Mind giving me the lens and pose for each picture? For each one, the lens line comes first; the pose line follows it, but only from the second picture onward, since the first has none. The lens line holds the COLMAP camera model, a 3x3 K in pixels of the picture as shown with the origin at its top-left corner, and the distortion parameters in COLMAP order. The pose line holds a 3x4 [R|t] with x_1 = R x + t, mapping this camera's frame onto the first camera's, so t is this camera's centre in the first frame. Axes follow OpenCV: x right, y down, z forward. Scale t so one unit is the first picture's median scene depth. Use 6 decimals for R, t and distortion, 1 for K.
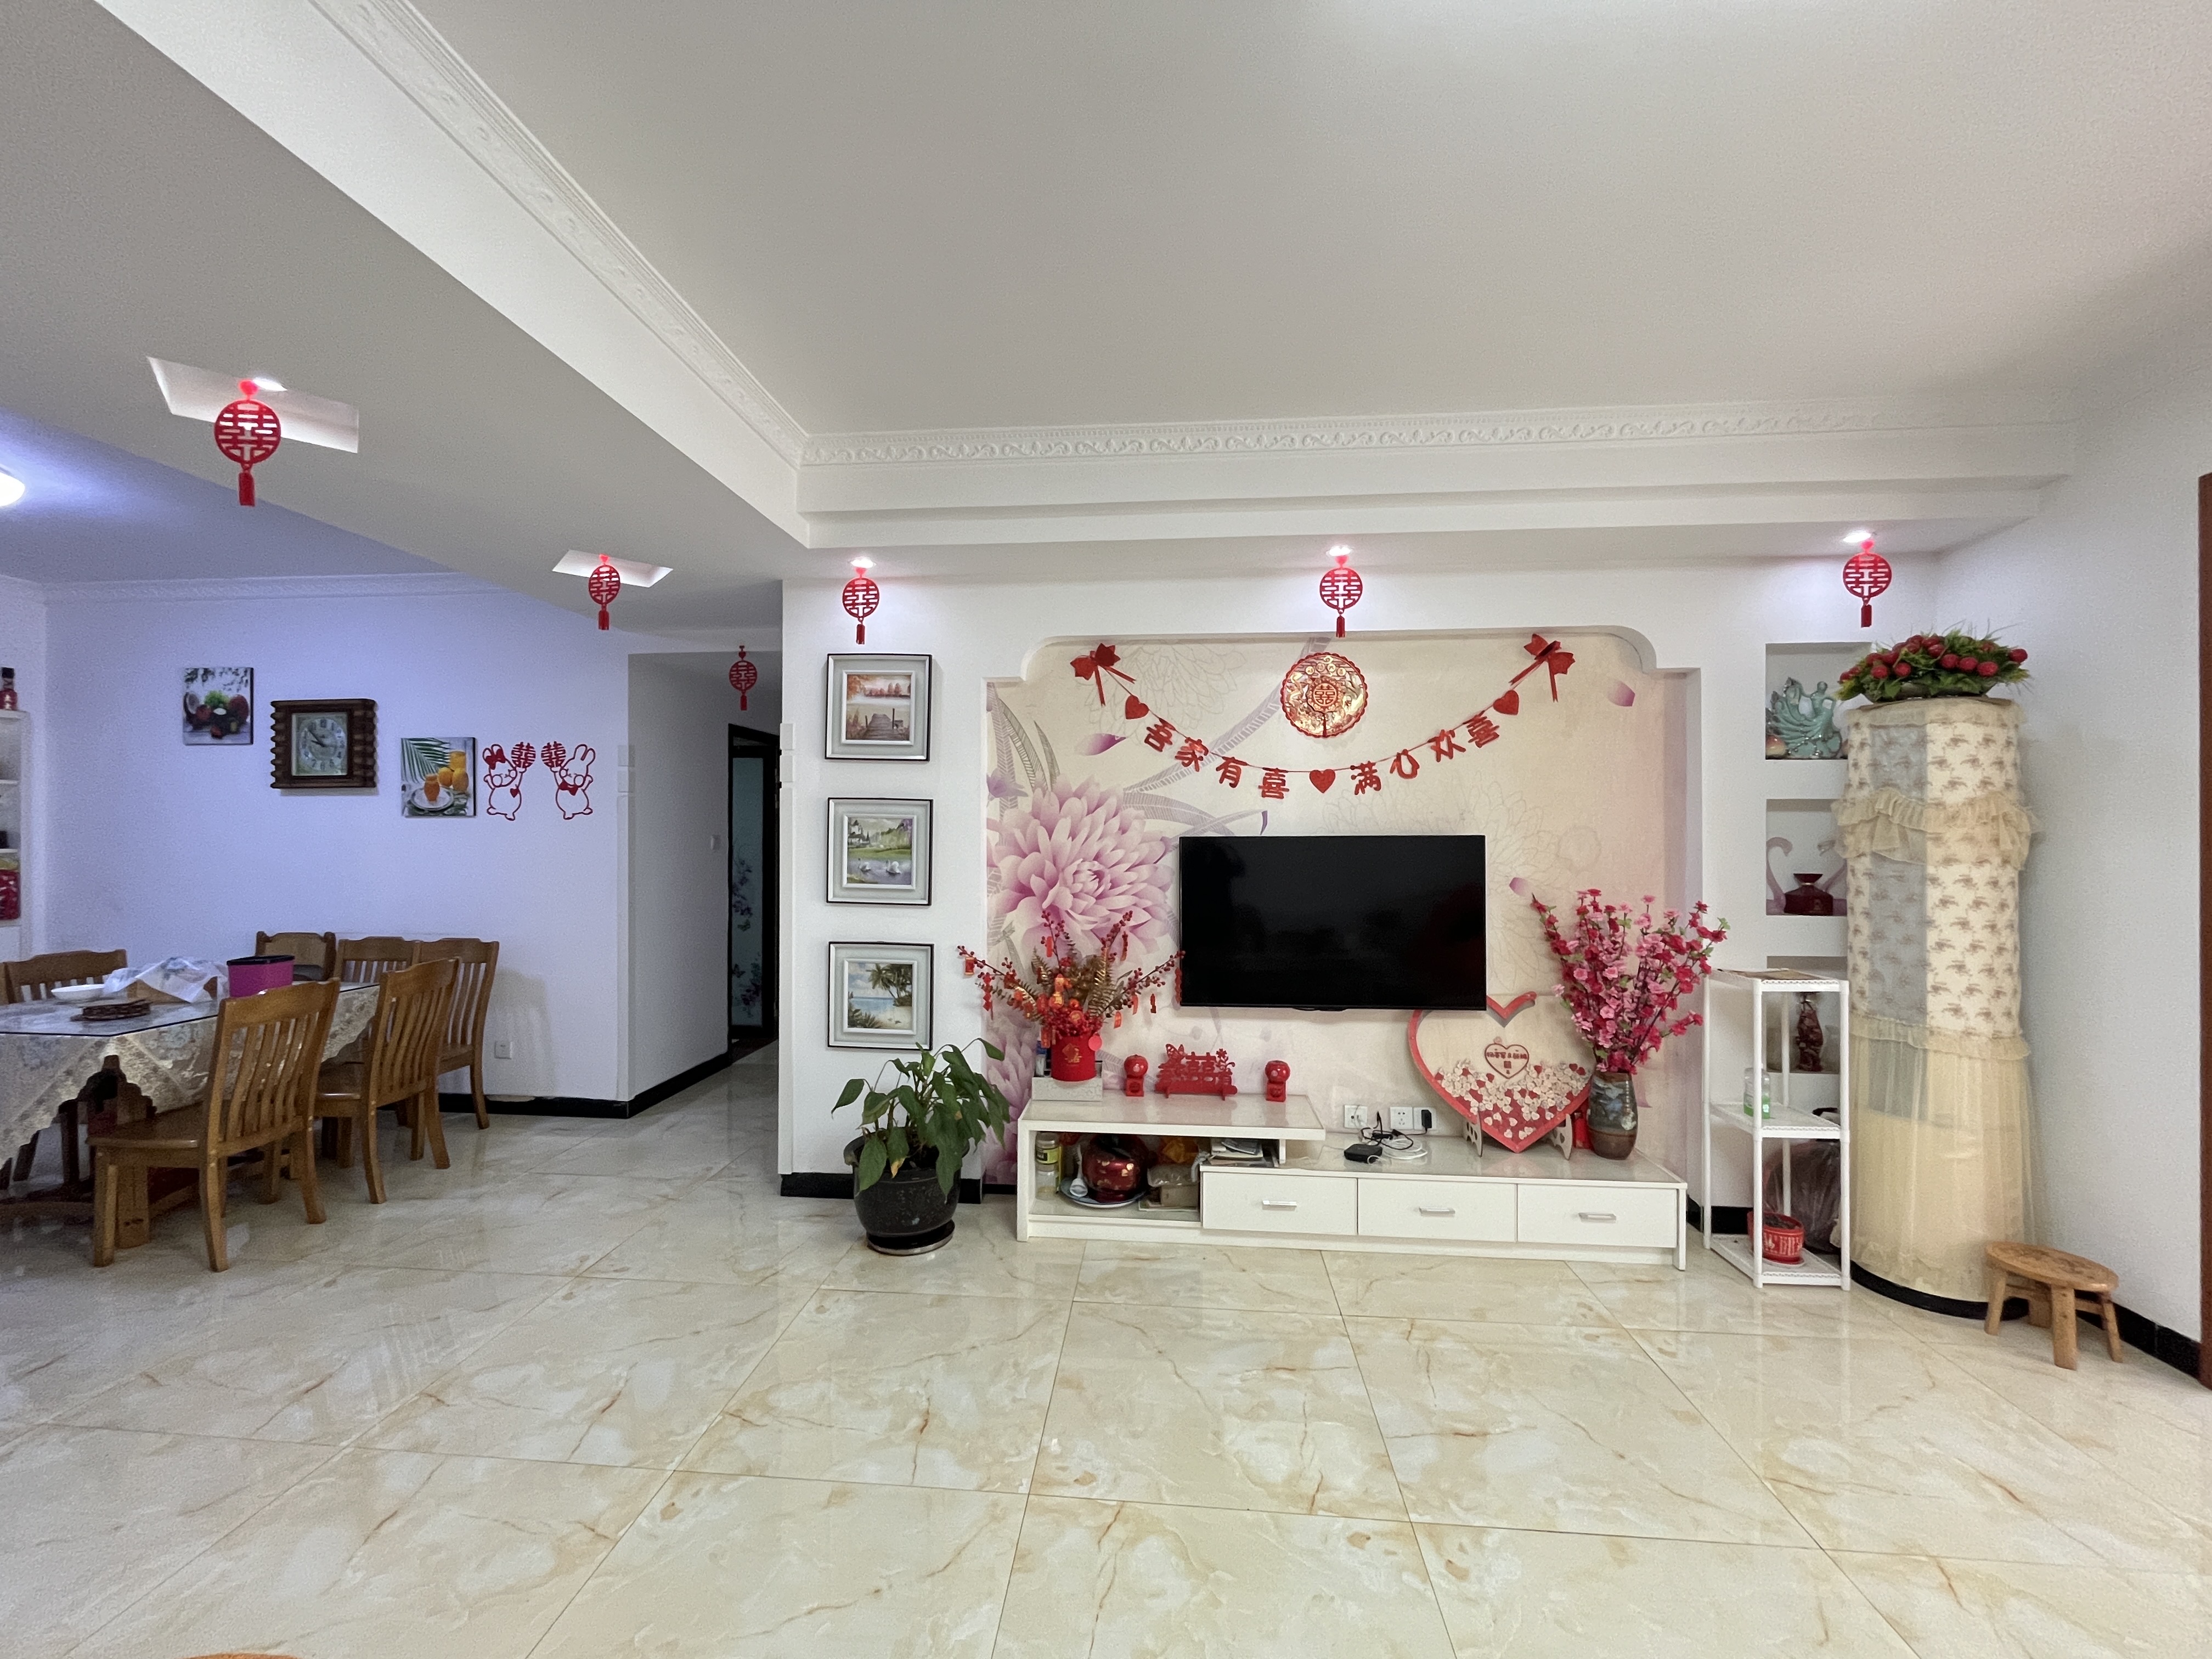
lens RADIAL K [[885.1, 0, 1106.0], [0, 885.1, 829.5], [0, 0, 1]] dist [0.001463, 0.000462]
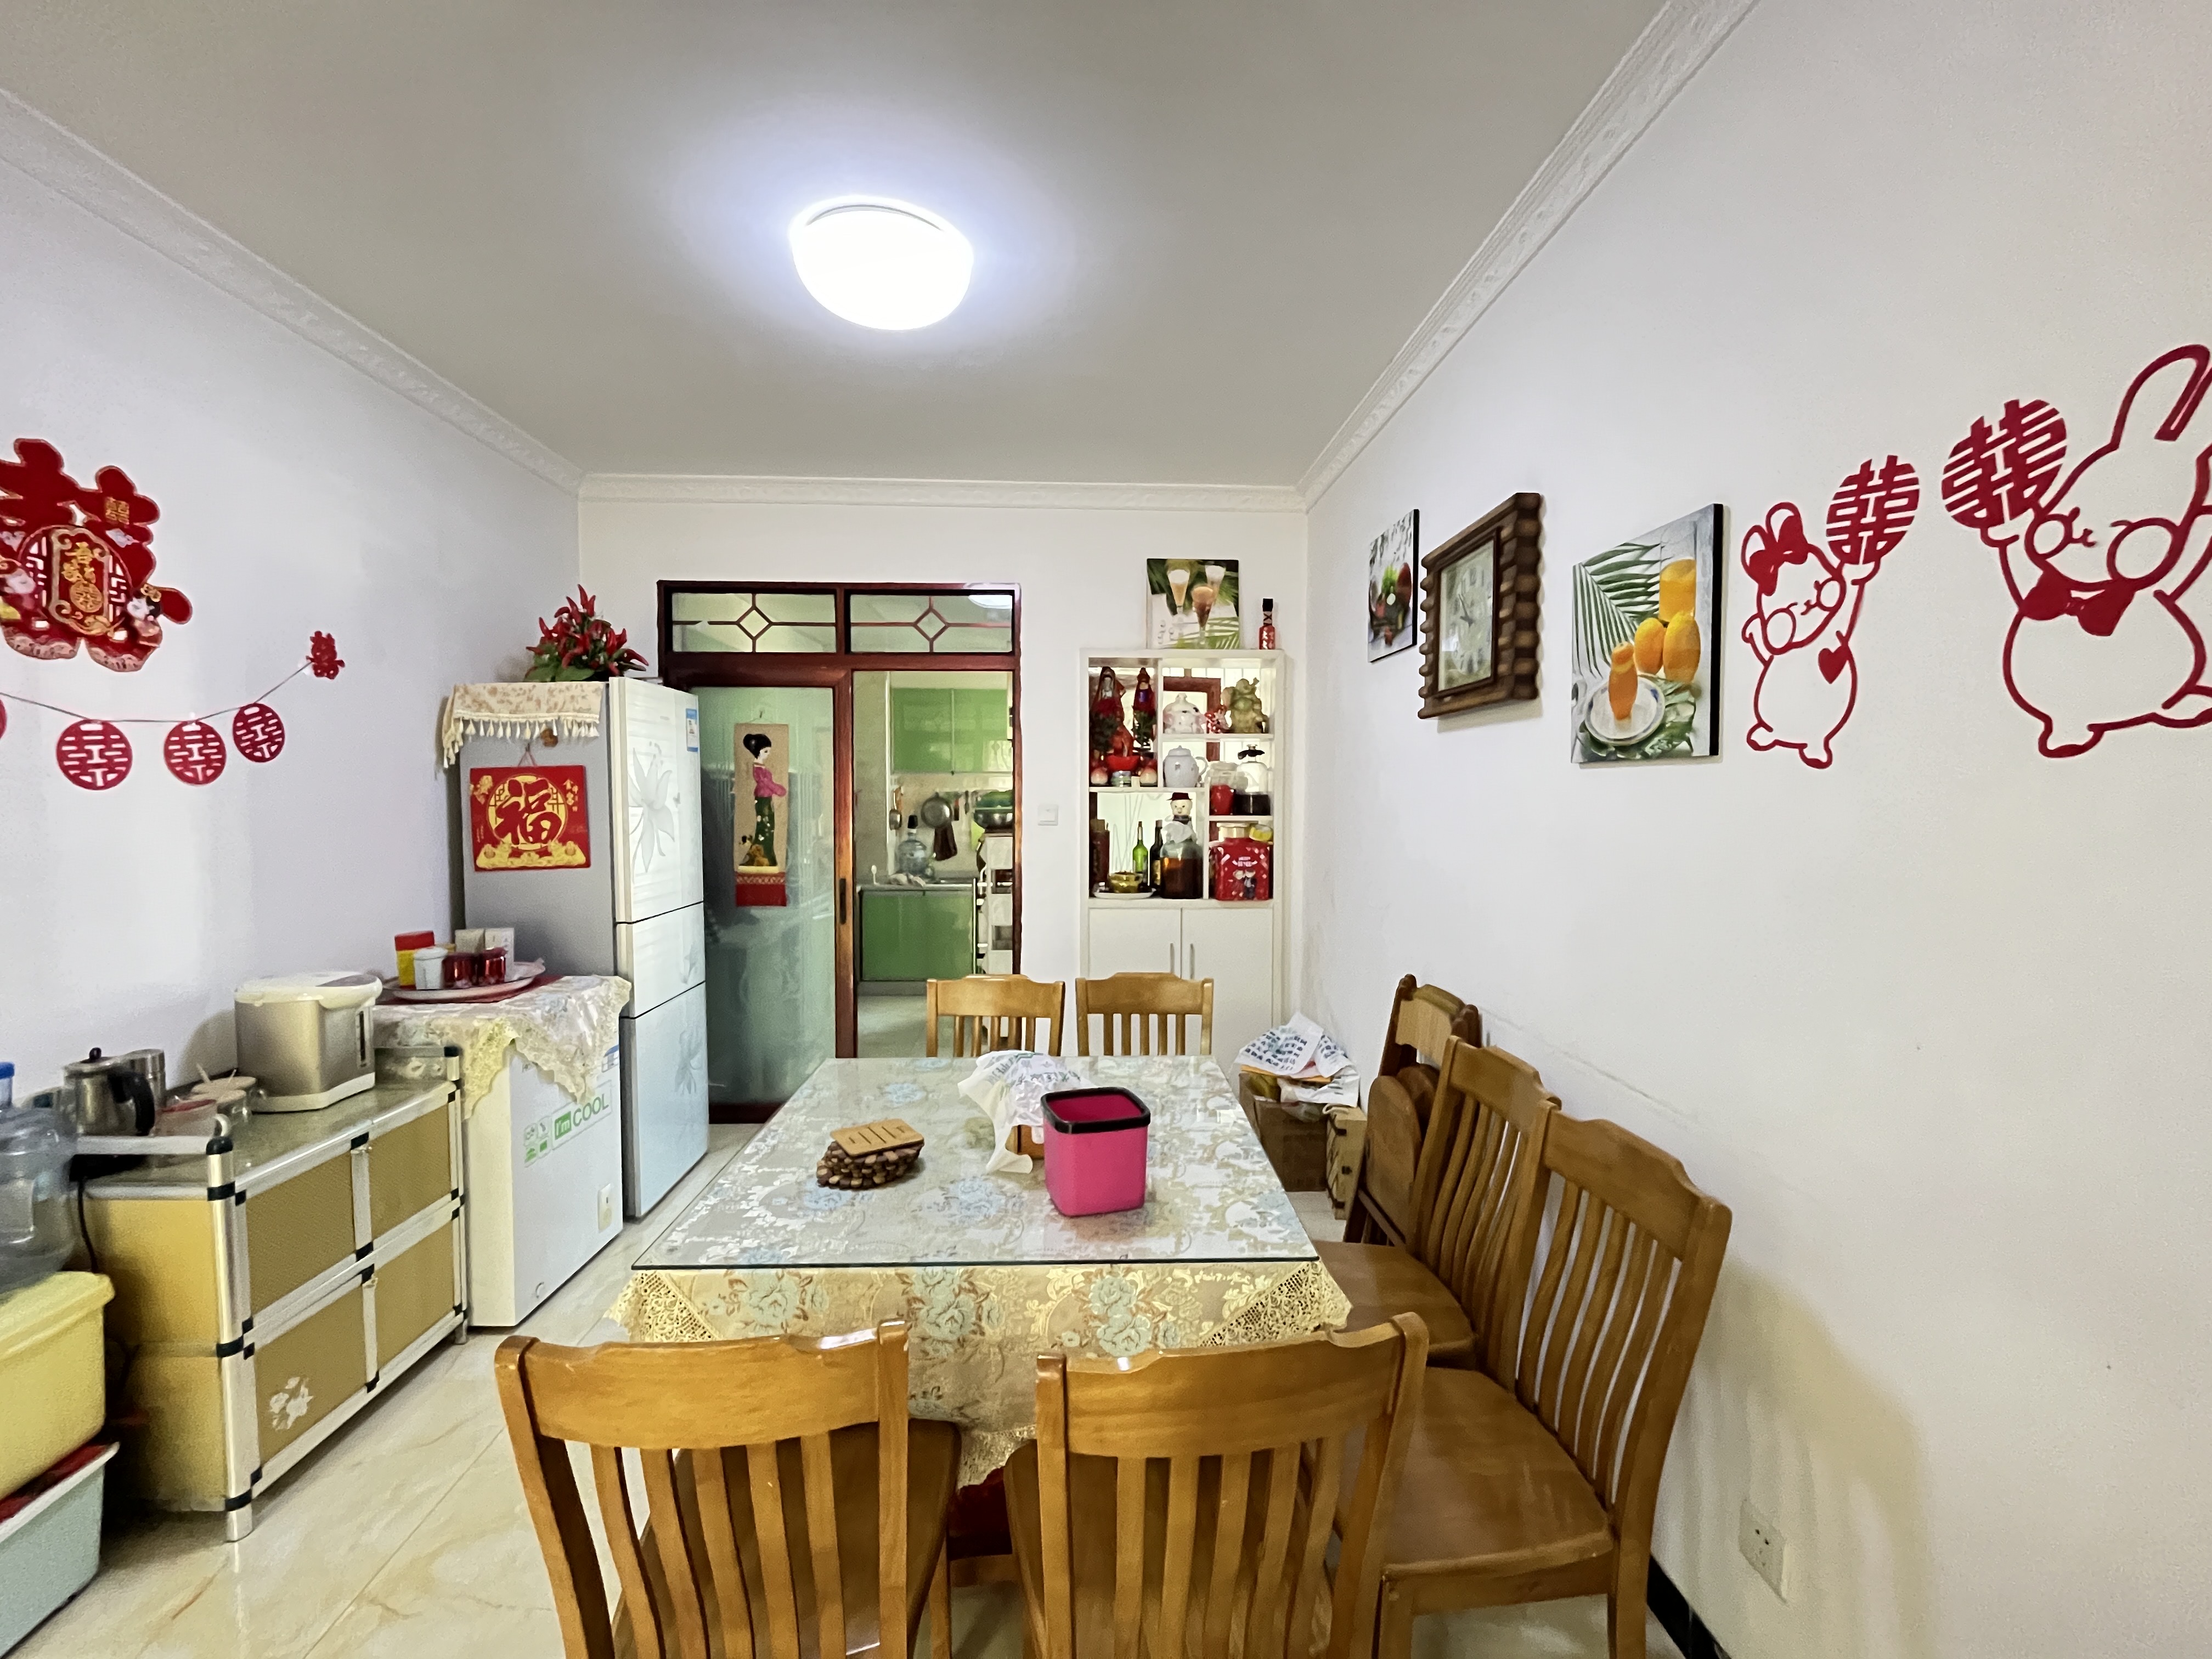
lens RADIAL K [[885.1, 0, 1106.0], [0, 885.1, 829.5], [0, 0, 1]] dist [0.001463, 0.000462]
pose [[0.123352, 0.045322, -0.991328, -0.424600], [-0.000444, 0.998959, 0.045616, -0.003334], [0.992363, -0.005186, 0.123243, 0.745376]]
